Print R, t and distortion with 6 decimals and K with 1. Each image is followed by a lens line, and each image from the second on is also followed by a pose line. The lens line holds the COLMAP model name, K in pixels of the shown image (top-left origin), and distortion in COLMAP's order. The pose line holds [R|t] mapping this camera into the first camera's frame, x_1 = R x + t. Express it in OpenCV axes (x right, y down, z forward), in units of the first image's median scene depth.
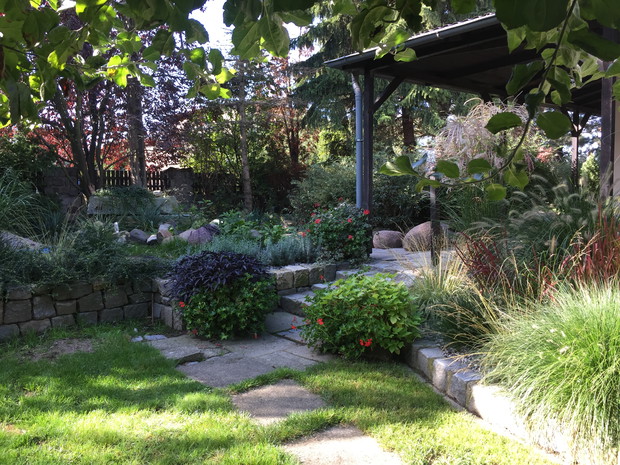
lens RADIAL K [[523.5, 0, 311.9], [0, 523.5, 232.7], [0, 0, 1]] dist [0.009401, 0.000477]
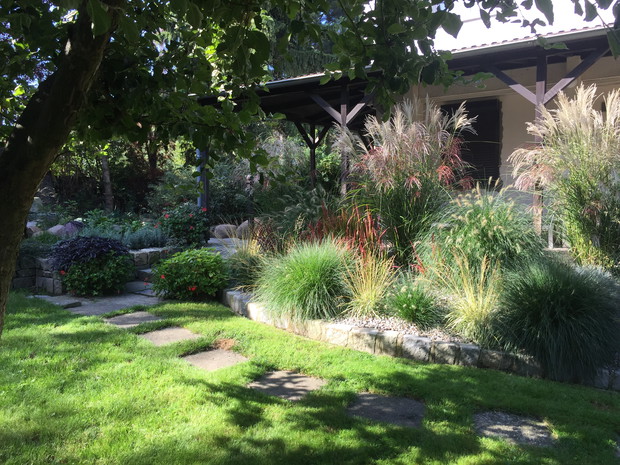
lens RADIAL K [[530.4, 0, 307.0], [0, 530.4, 227.8], [0, 0, 1]] dist [0.084059, -0.116155]
pose [[0.971863, -0.010519, 0.235313, 0.040164], [0.014221, 0.999800, -0.014042, 0.033823], [-0.235118, 0.016993, 0.971818, -0.431640]]
